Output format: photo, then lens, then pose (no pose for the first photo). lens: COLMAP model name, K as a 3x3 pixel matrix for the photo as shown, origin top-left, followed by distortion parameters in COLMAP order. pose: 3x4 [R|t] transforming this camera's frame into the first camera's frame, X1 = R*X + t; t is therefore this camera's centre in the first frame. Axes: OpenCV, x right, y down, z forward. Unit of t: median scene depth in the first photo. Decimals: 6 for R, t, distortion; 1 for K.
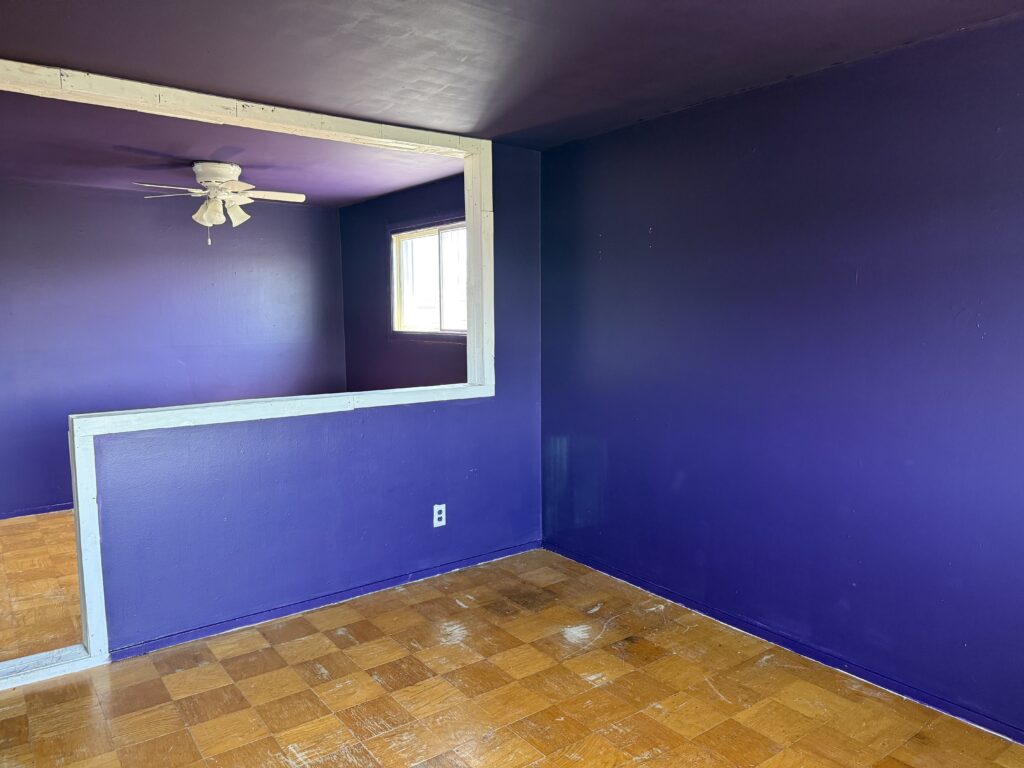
lens RADIAL K [[731.6, 0, 513.6], [0, 731.6, 385.1], [0, 0, 1]] dist [0.012985, -0.018293]
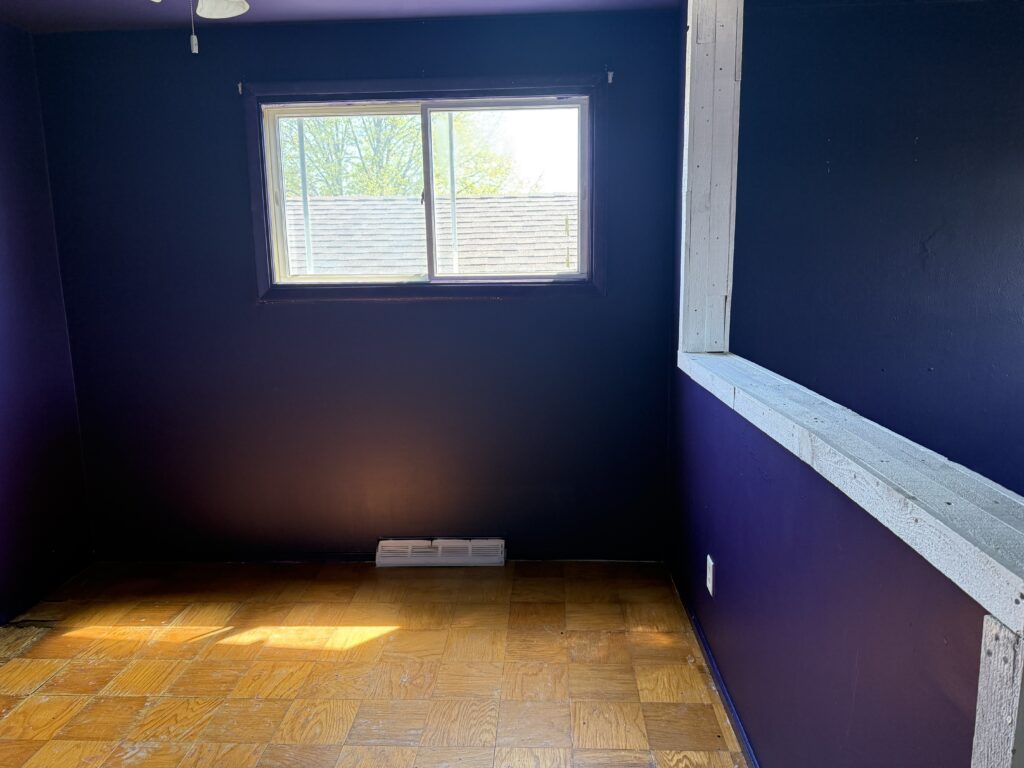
lens RADIAL K [[731.6, 0, 510.7], [0, 731.6, 383.5], [0, 0, 1]] dist [0.012985, -0.018293]
pose [[0.644172, -0.139731, 0.752009, -0.513221], [0.091013, 0.990189, 0.106026, -0.045307], [-0.759446, 0.000144, 0.650570, 0.543195]]
